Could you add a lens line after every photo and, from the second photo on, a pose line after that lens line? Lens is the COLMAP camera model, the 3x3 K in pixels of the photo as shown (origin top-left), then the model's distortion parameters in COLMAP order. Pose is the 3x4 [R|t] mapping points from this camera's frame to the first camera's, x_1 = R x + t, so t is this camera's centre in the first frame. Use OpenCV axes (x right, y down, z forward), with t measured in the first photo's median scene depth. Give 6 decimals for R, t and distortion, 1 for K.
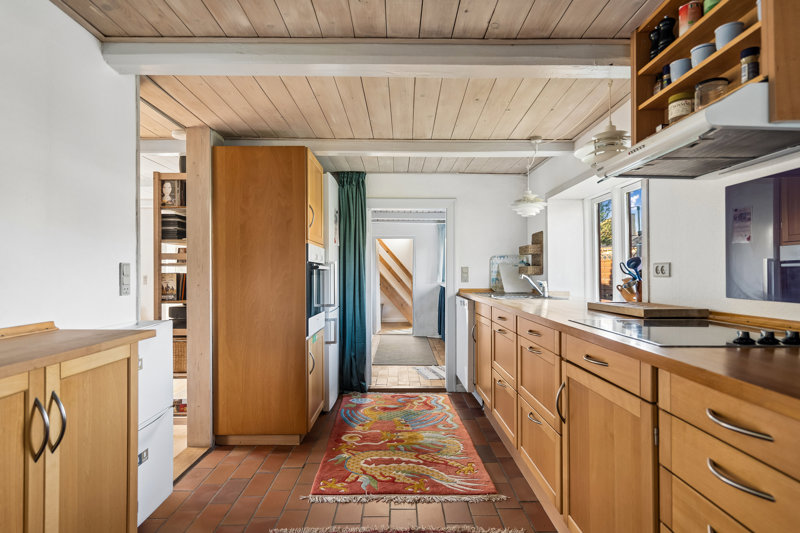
lens RADIAL K [[441.1, 0, 401.2], [0, 441.1, 269.0], [0, 0, 1]] dist [-0.000122, -0.000019]
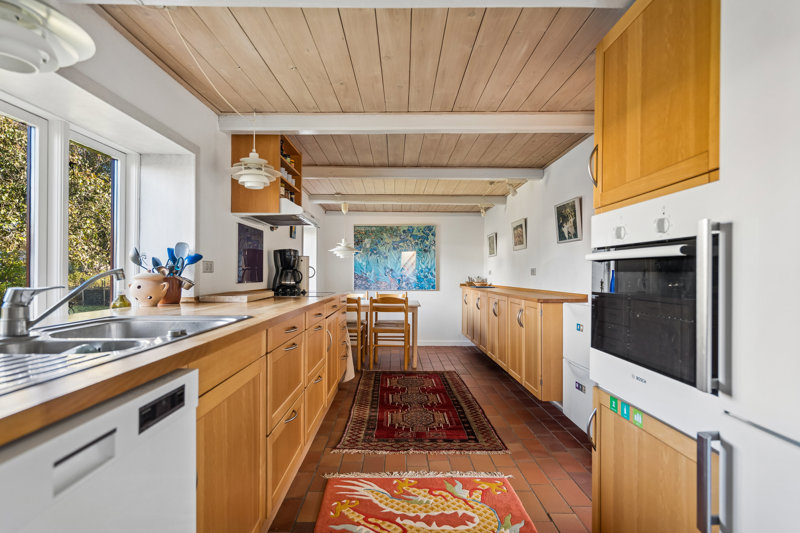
lens RADIAL K [[414.5, 0, 399.9], [0, 414.5, 267.2], [0, 0, 1]] dist [-0.000019, -0.000001]
pose [[-0.999990, -0.003328, -0.003099, 0.048426], [-0.003269, 0.999819, -0.018735, 0.020127], [0.003161, -0.018724, -0.999820, 1.777006]]
